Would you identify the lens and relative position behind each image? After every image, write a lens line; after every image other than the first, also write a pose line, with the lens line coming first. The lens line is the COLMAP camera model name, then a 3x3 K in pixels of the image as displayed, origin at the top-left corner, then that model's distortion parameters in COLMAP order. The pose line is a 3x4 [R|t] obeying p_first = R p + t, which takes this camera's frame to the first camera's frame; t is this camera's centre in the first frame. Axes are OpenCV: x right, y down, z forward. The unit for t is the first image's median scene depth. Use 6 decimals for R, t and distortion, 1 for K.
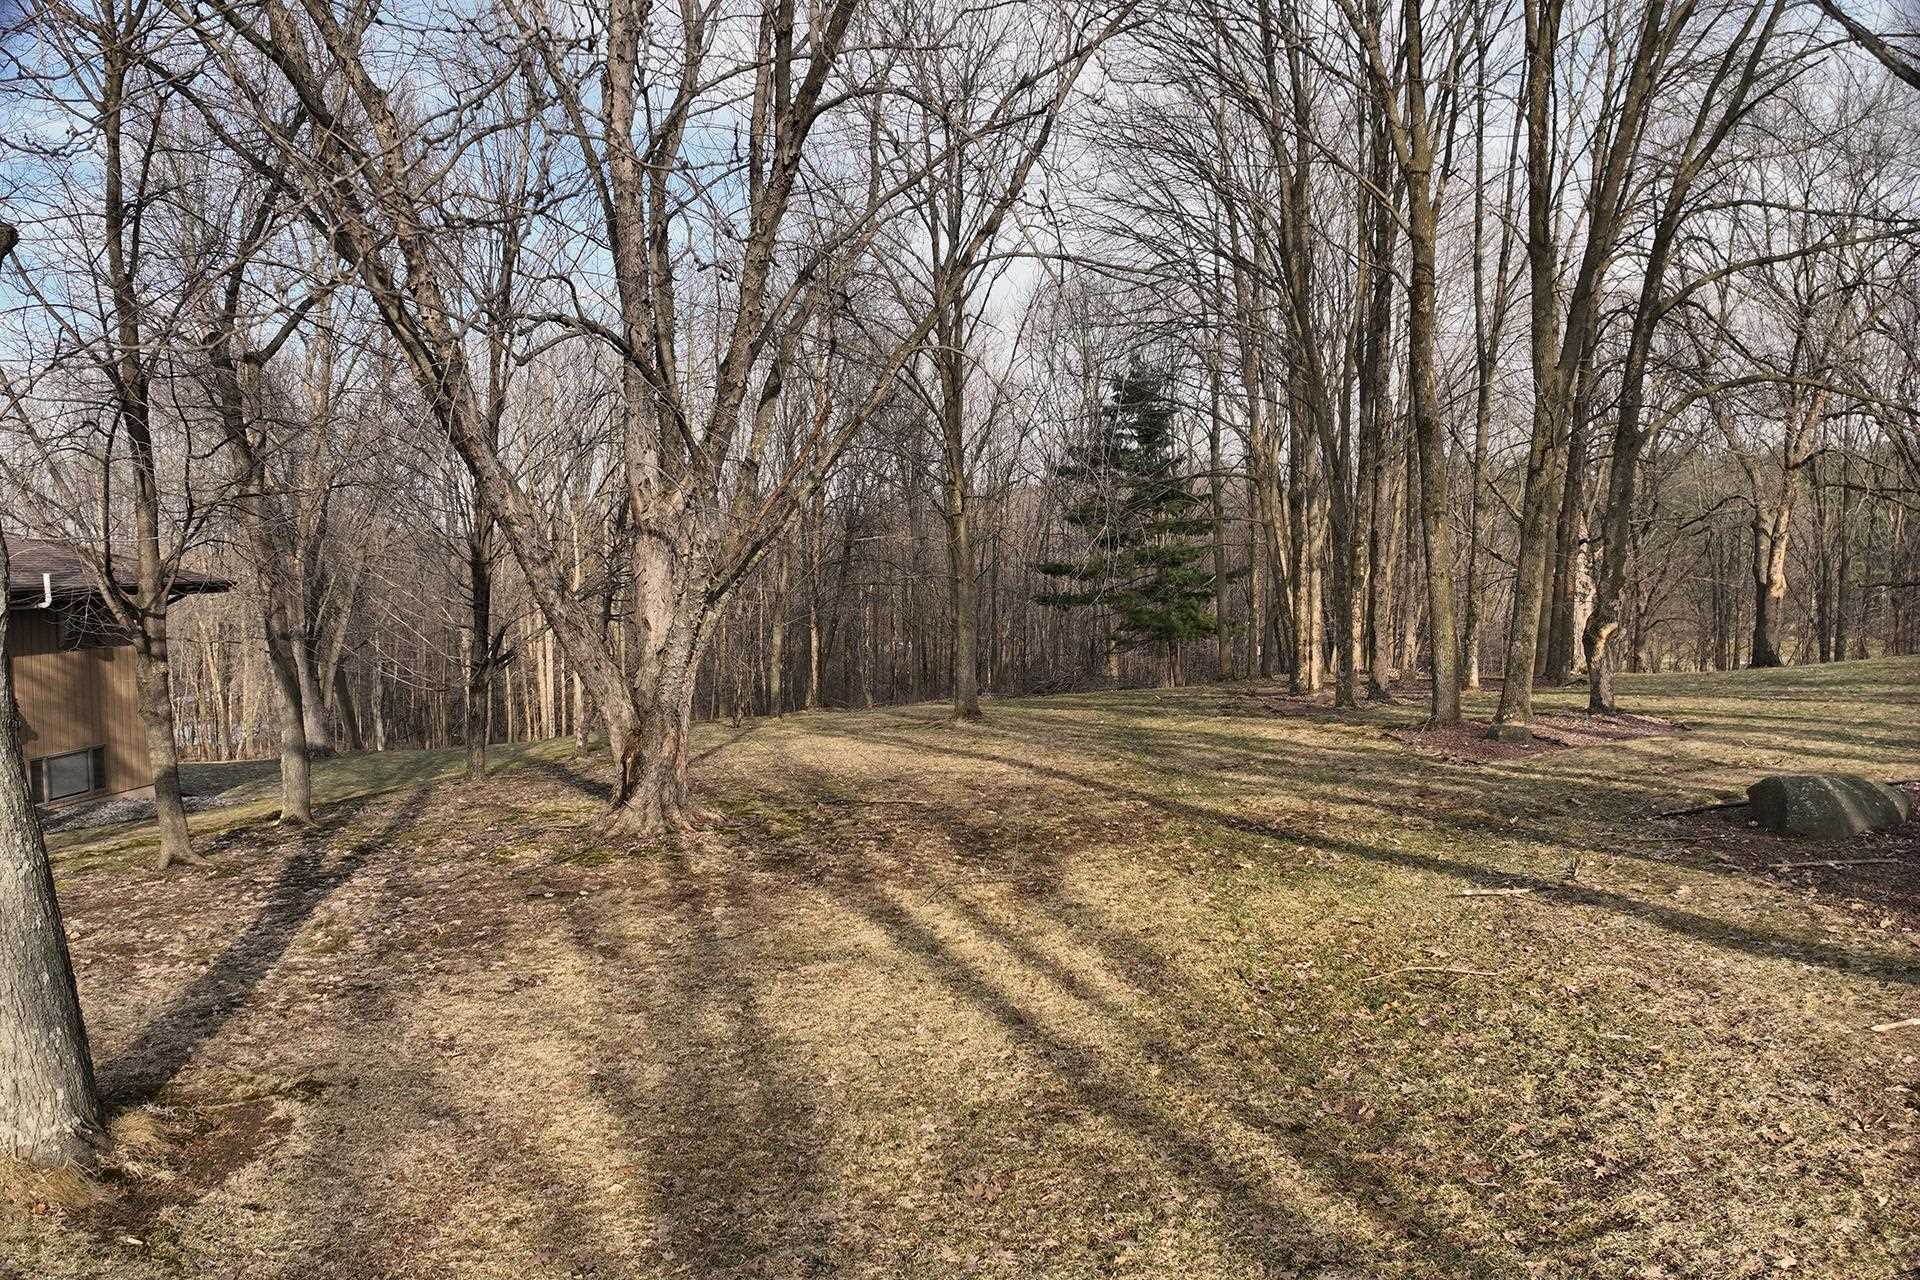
lens RADIAL K [[1338.1, 0, 958.0], [0, 1338.1, 633.9], [0, 0, 1]] dist [-0.105348, -0.009836]
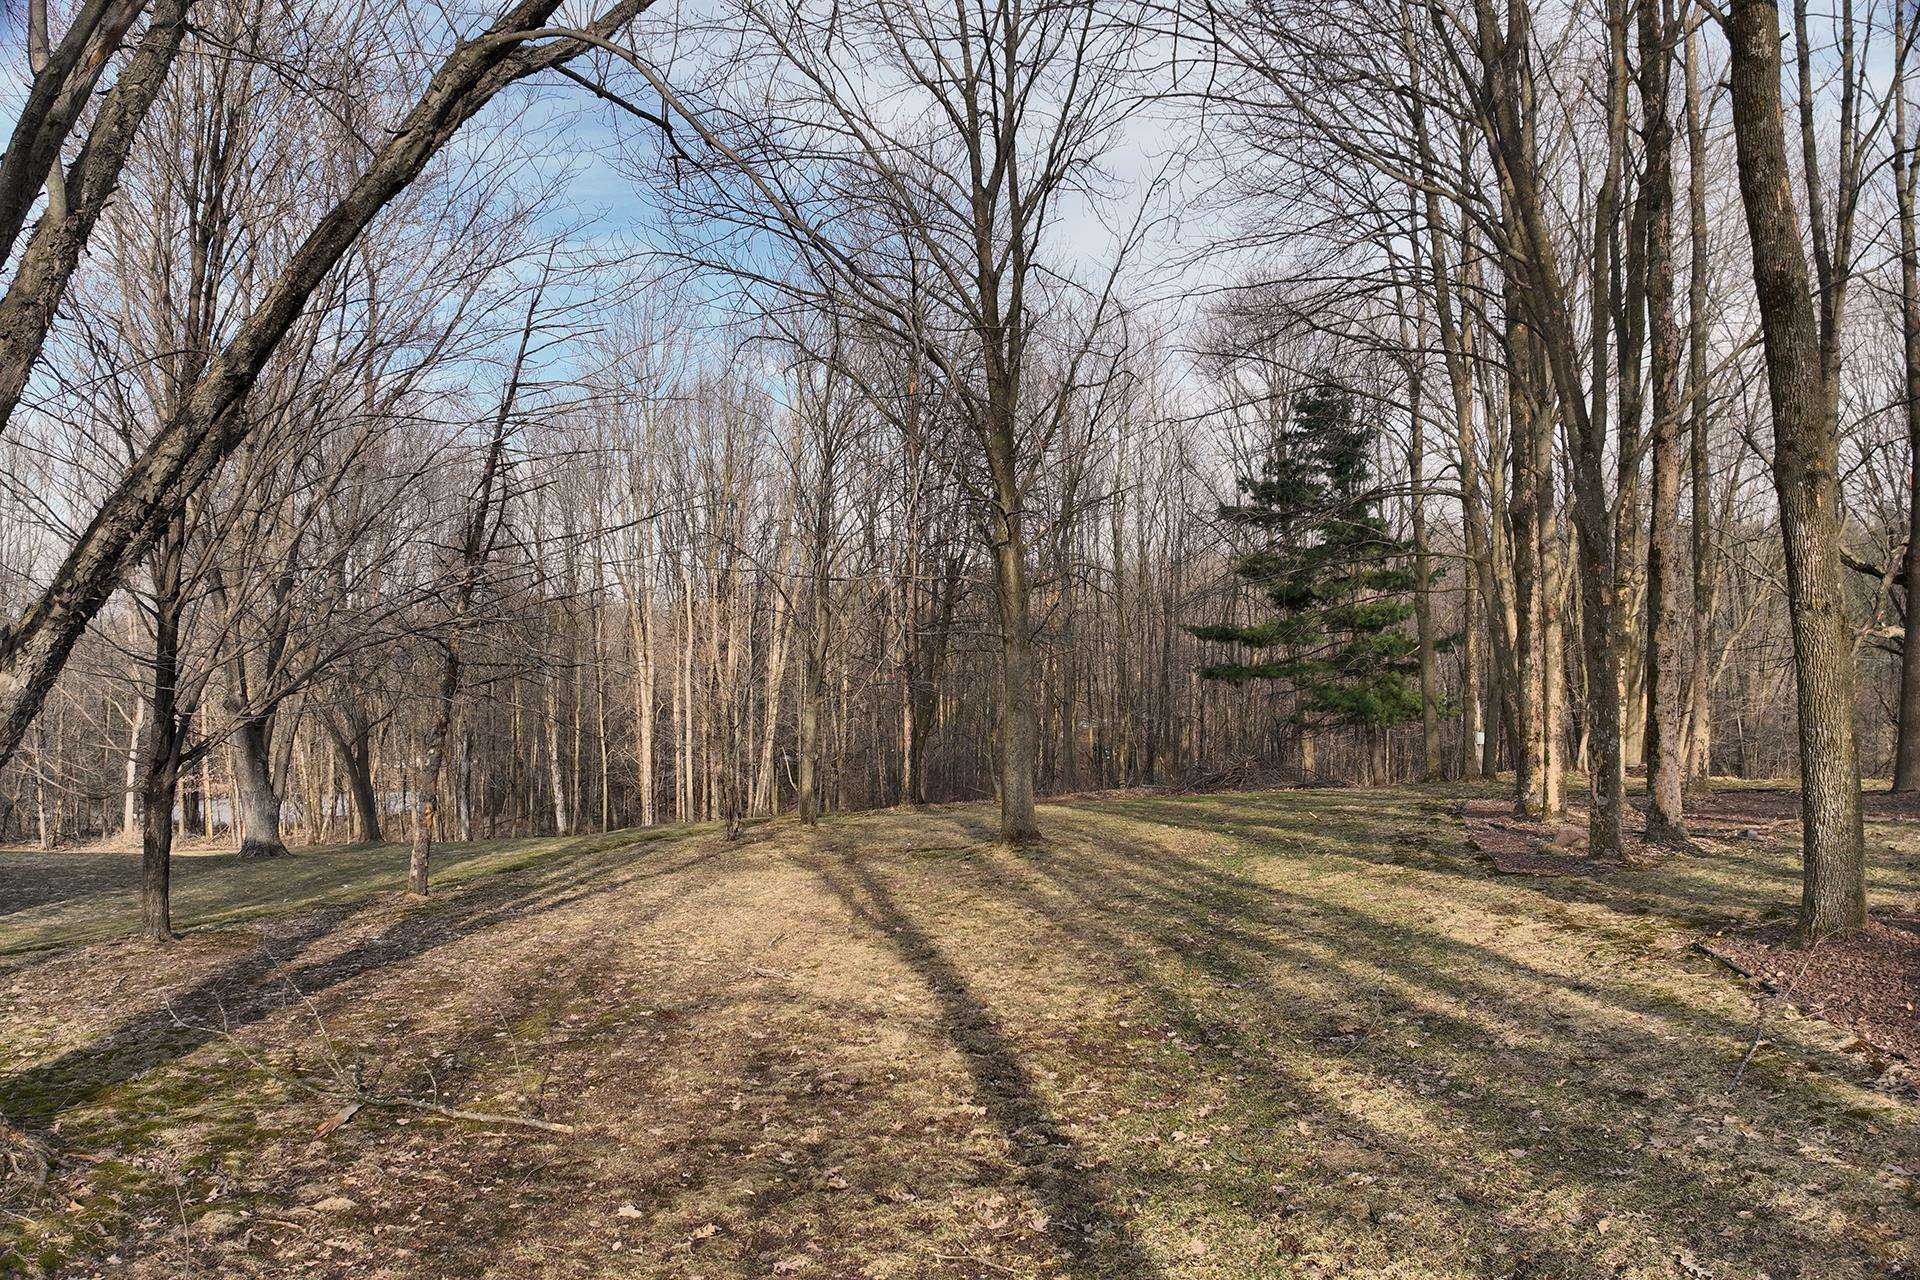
lens RADIAL K [[1338.1, 0, 963.5], [0, 1338.1, 640.3], [0, 0, 1]] dist [-0.105348, -0.009836]
pose [[0.986383, 0.001920, -0.164453, 0.090351], [-0.010306, 0.998688, -0.050157, -0.005285], [0.164141, 0.051169, 0.985109, 0.324344]]
